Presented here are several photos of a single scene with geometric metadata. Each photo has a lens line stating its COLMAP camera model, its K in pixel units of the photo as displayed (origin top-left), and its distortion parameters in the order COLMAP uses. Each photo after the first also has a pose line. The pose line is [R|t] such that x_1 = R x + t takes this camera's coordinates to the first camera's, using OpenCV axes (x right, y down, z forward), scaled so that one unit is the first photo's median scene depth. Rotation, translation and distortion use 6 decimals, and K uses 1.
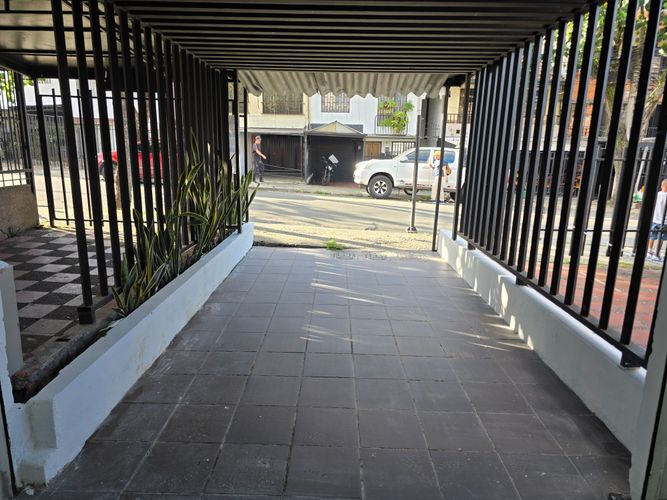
lens RADIAL K [[444.7, 0, 333.2], [0, 444.7, 245.5], [0, 0, 1]] dist [0.071637, -0.069413]
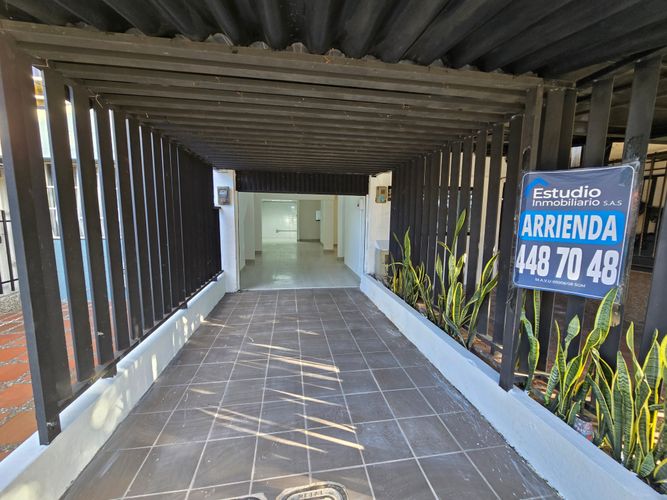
lens RADIAL K [[272.2, 0, 335.8], [0, 272.2, 250.4], [0, 0, 1]] dist [0.000064, -0.000228]
pose [[-0.984576, -0.012357, -0.174521, 0.018111], [-0.069436, 0.943178, 0.324951, -0.096809], [0.160589, 0.332057, -0.929489, 0.428103]]
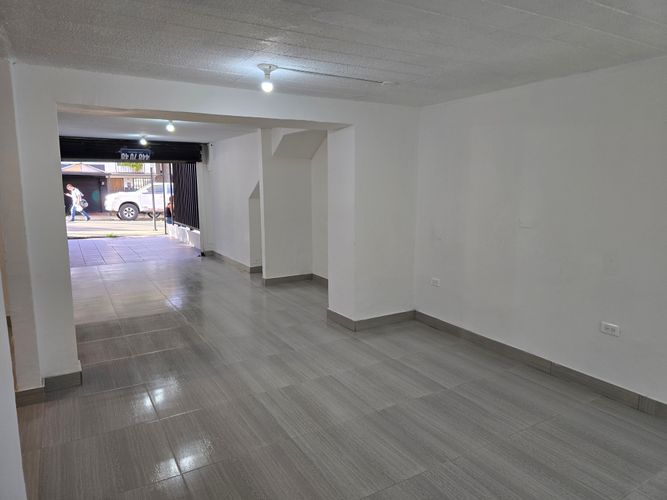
lens RADIAL K [[444.7, 0, 333.2], [0, 444.7, 245.5], [0, 0, 1]] dist [0.071637, -0.069413]
pose [[0.851326, -0.096791, 0.515632, -0.080591], [0.130472, 0.991016, -0.029386, 0.090789], [-0.508155, 0.092292, 0.856306, -0.481749]]
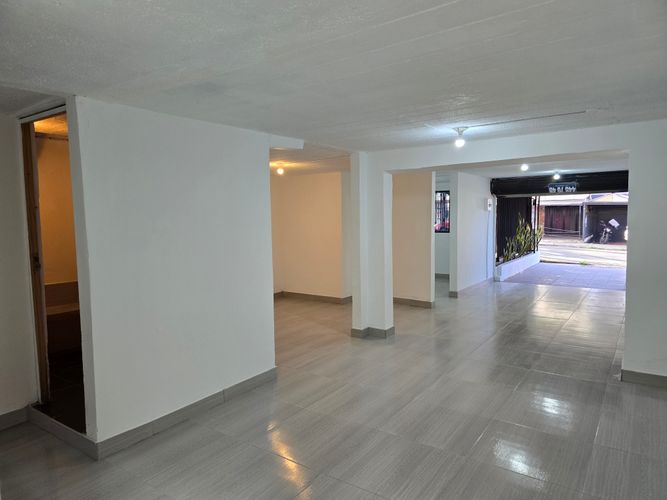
lens RADIAL K [[445.2, 0, 328.2], [0, 445.2, 251.5], [0, 0, 1]] dist [0.073138, -0.070460]
pose [[0.822690, 0.012196, -0.568360, 0.088946], [-0.088615, 0.990300, -0.107019, 0.109468], [0.561541, 0.138408, 0.815791, -0.552462]]
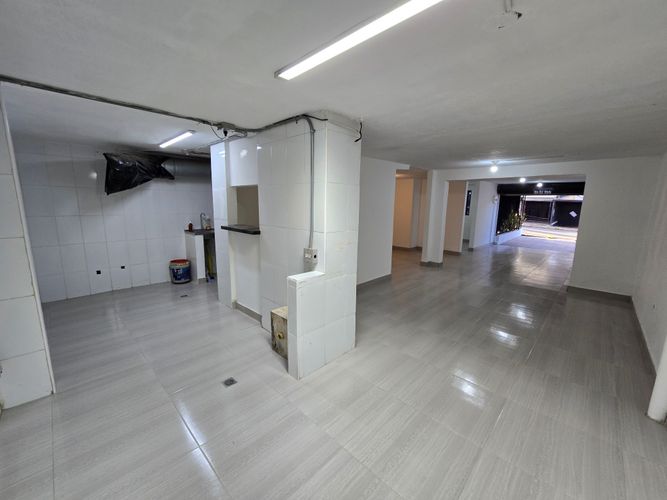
lens RADIAL K [[272.2, 0, 335.8], [0, 272.2, 250.4], [0, 0, 1]] dist [0.000064, -0.000228]
pose [[0.728476, 0.106849, -0.676688, 0.093488], [-0.143585, 0.989637, 0.001690, 0.132790], [0.669855, 0.095931, 0.736268, -0.653384]]
